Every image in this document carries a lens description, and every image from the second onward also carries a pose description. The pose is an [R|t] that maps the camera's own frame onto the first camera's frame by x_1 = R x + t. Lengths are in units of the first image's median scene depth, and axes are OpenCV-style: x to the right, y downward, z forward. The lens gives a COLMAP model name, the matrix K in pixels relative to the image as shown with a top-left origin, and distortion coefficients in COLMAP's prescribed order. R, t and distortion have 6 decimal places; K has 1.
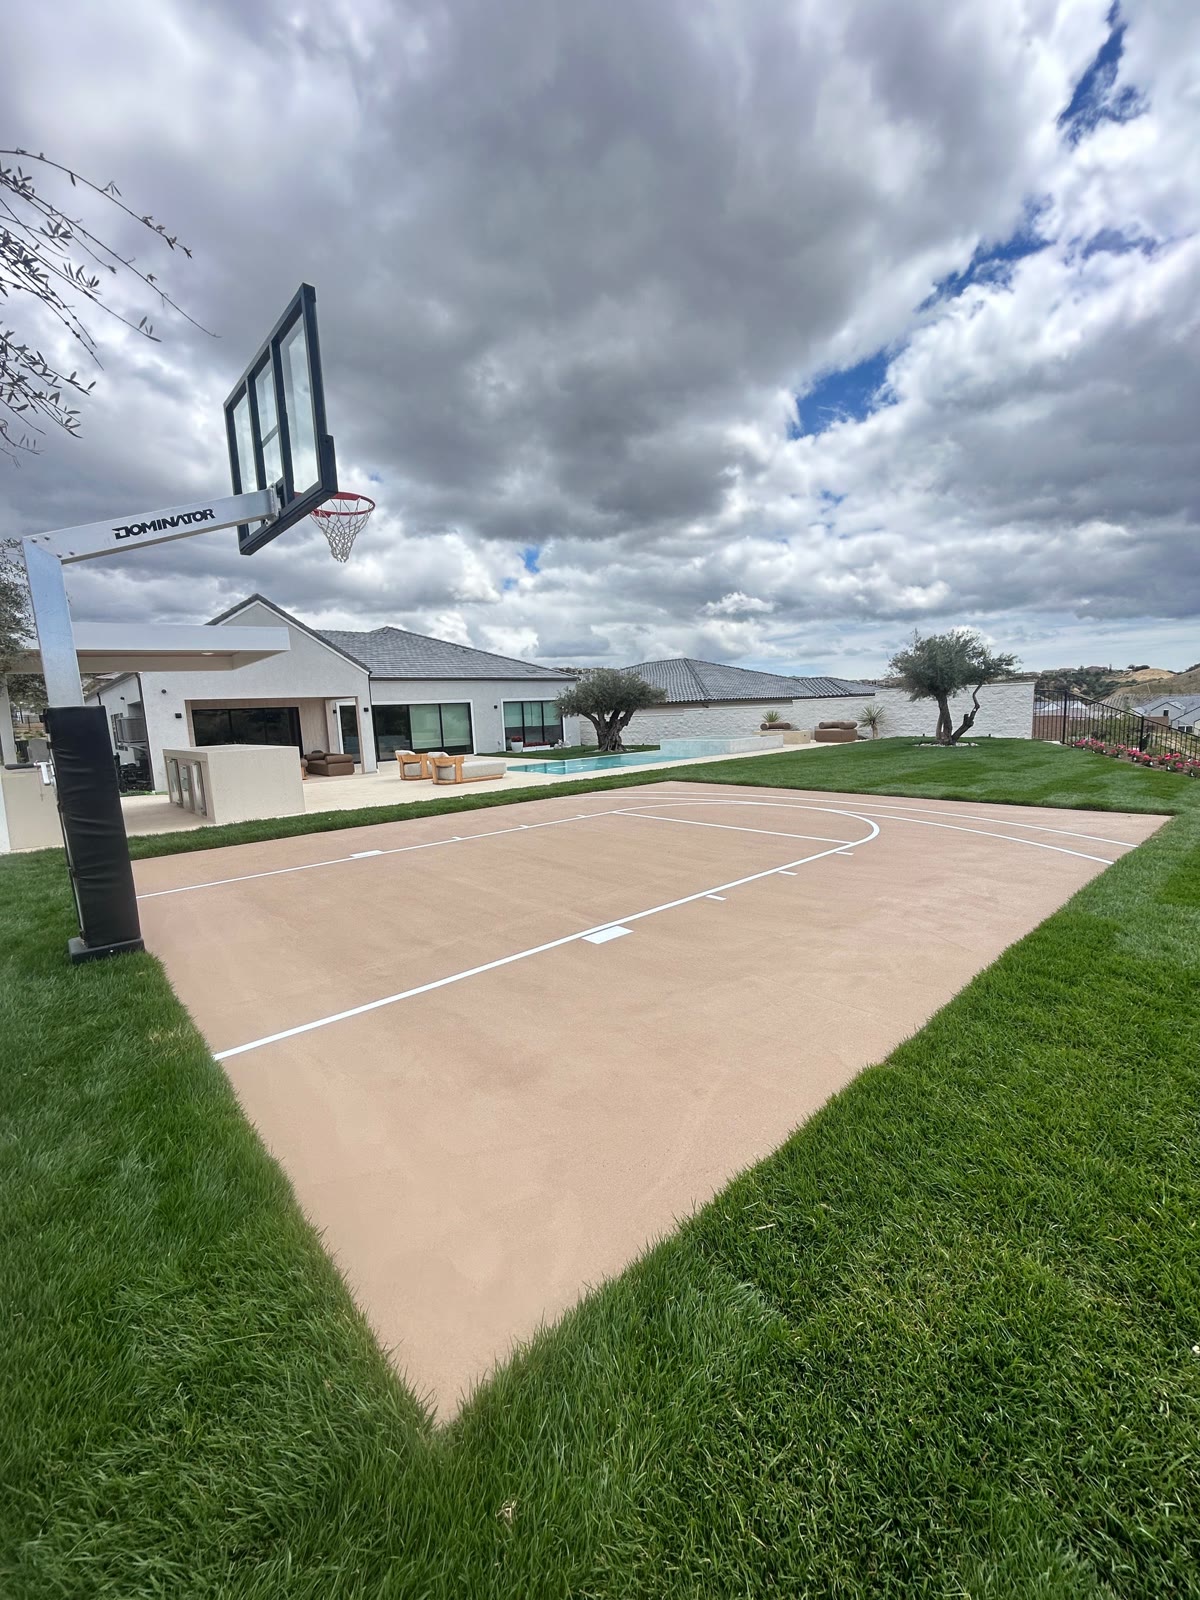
lens RADIAL K [[644.0, 0, 597.6], [0, 644.0, 796.2], [0, 0, 1]] dist [-0.001259, -0.000310]
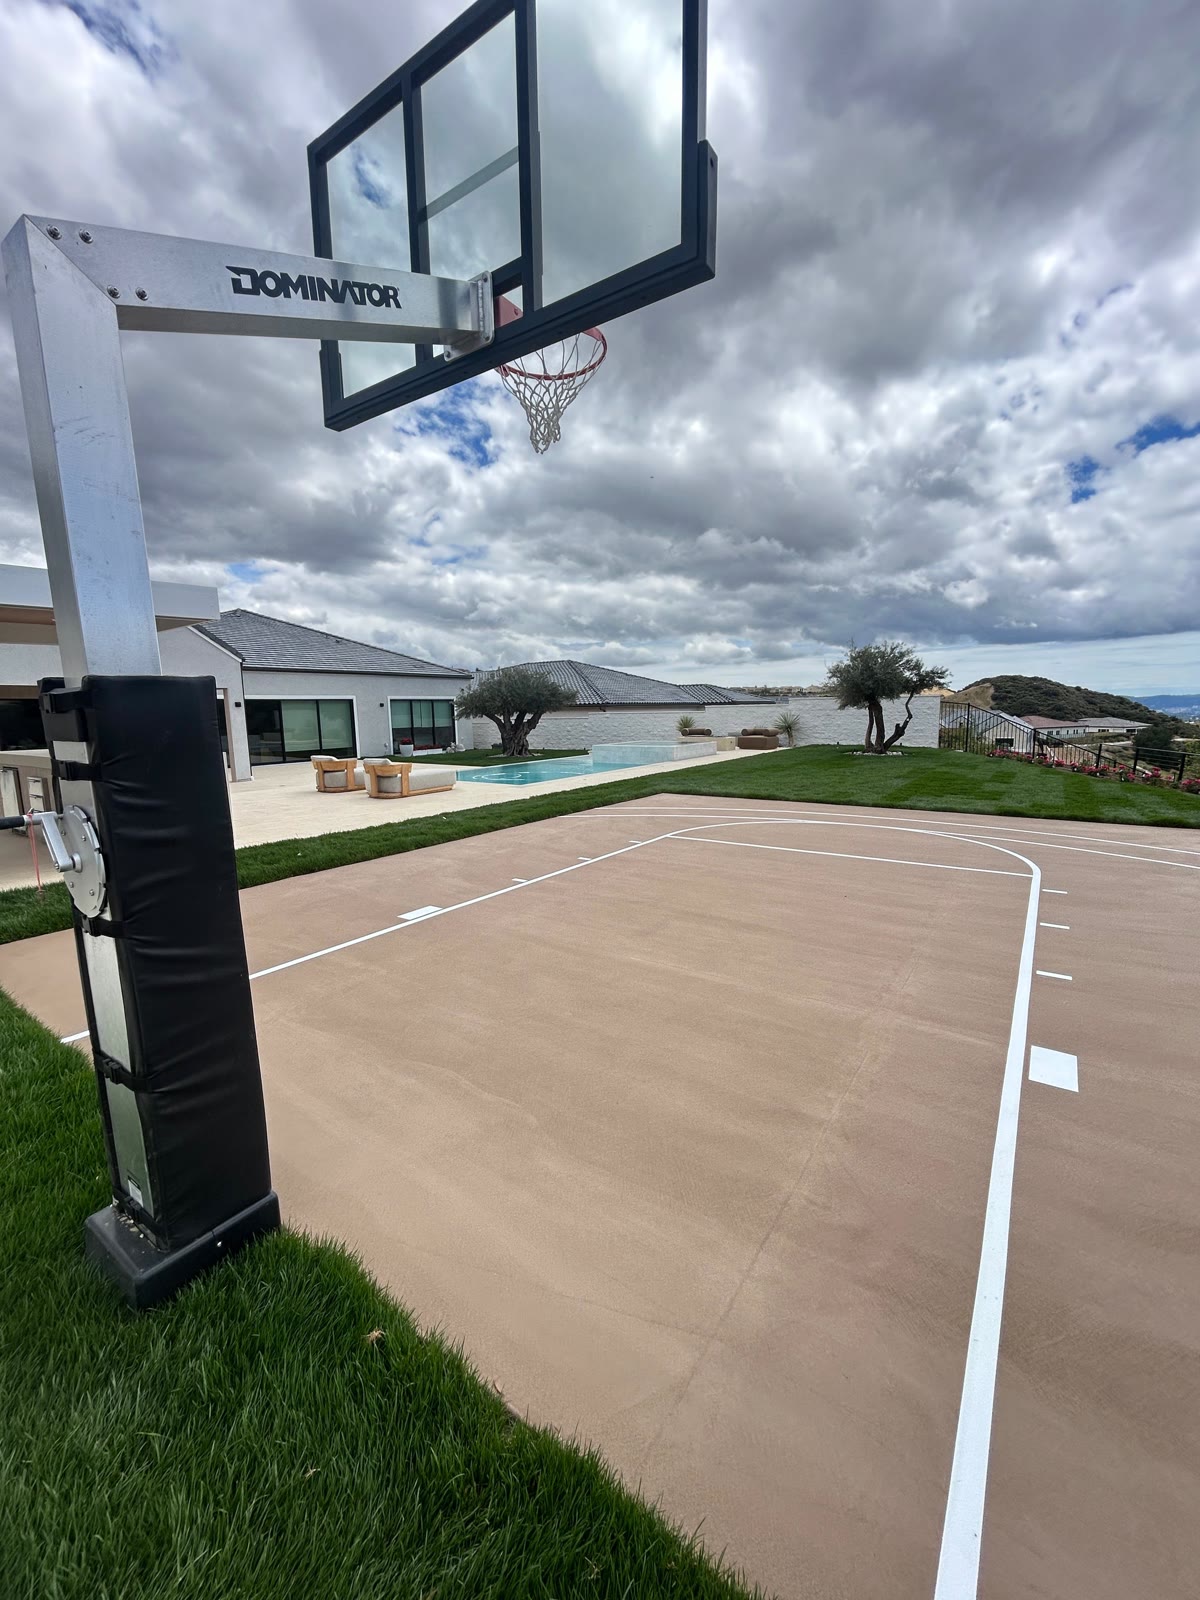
lens RADIAL K [[644.0, 0, 597.6], [0, 644.0, 796.2], [0, 0, 1]] dist [-0.001259, -0.000310]
pose [[0.973252, -0.006555, 0.229647, -0.098444], [0.007566, 0.999965, -0.003521, -0.009344], [-0.229616, 0.005165, 0.973268, 0.084630]]
